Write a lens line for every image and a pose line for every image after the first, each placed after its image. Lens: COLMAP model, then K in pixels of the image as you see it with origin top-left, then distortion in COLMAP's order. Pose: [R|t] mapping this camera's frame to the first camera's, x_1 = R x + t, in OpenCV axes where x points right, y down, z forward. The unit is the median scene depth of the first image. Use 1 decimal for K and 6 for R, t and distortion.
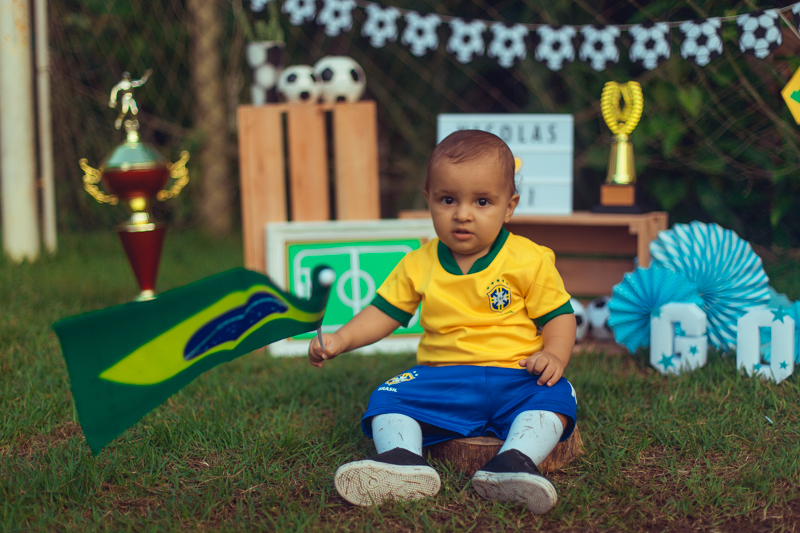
lens RADIAL K [[1160.2, 0, 419.6], [0, 1160.2, 271.3], [0, 0, 1]] dist [-0.004247, 0.000000]
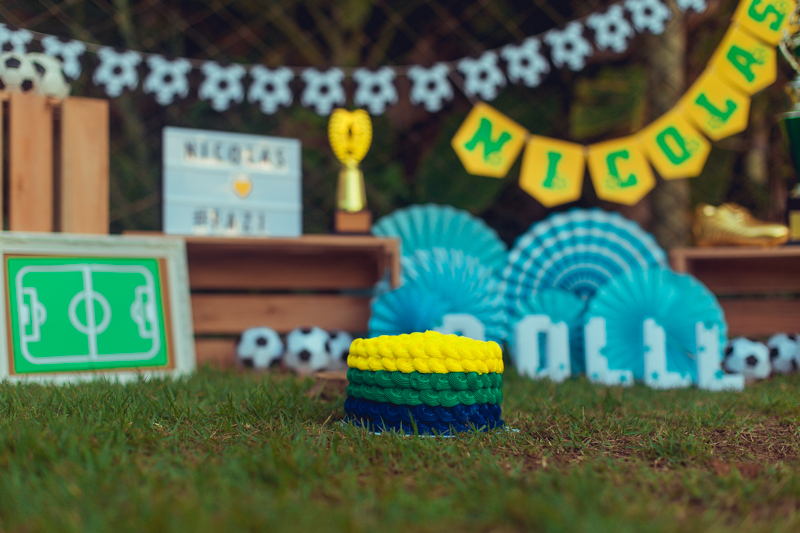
lens RADIAL K [[1246.1, 0, 424.5], [0, 1246.1, 266.4], [0, 0, 1]] dist [-0.003260, 0.000000]
pose [[0.830477, 0.034319, 0.555995, -0.353542], [0.054362, 0.988343, -0.142206, 0.122361], [-0.554394, 0.148324, 0.818931, 0.113630]]
